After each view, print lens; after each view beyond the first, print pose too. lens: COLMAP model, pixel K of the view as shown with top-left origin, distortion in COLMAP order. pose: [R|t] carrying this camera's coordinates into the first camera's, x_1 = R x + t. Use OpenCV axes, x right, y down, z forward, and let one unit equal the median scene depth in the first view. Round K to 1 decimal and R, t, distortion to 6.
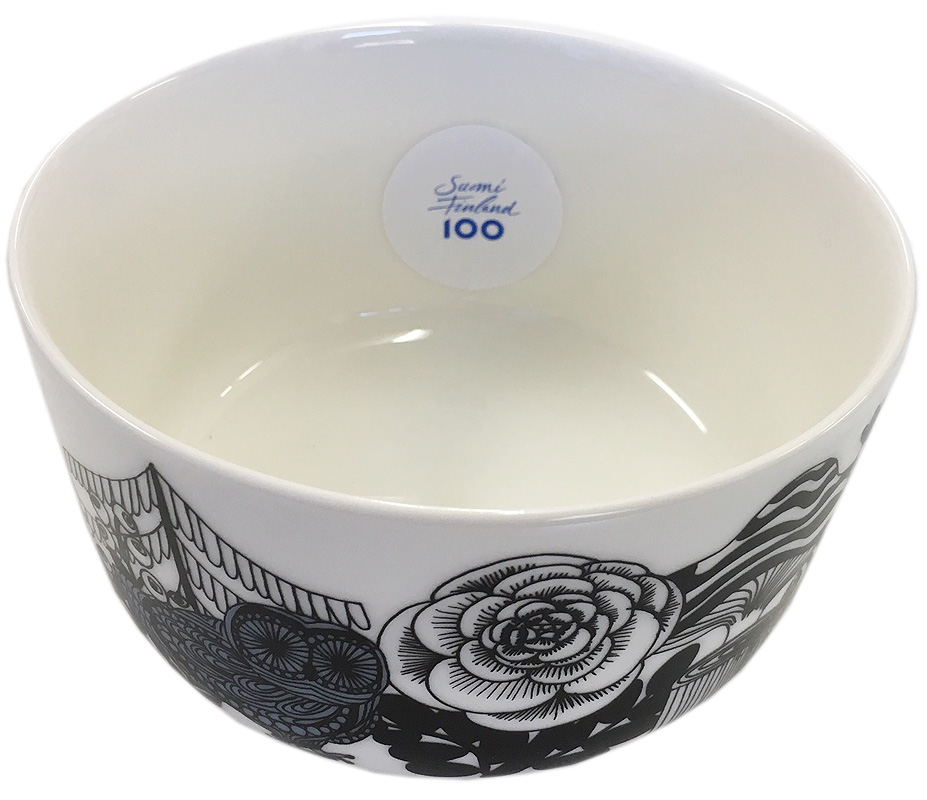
lens RADIAL K [[733.8, 0, 462.9], [0, 733.8, 400.1], [0, 0, 1]] dist [0.000242, -0.005222]
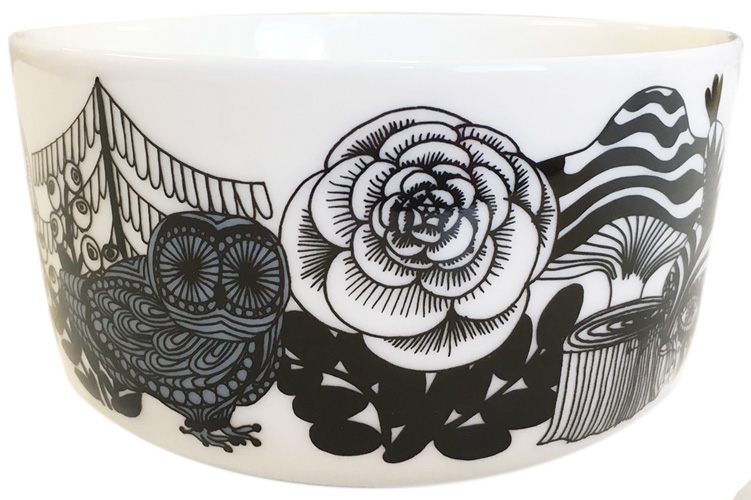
lens RADIAL K [[629.2, 0, 375.7], [0, 629.2, 250.1], [0, 0, 1]] dist [0.006053, -0.007103]
pose [[0.999039, -0.014333, -0.041412, 0.065369], [0.001978, 0.958785, -0.284124, 0.599106], [0.043777, 0.283769, 0.957893, 0.100068]]
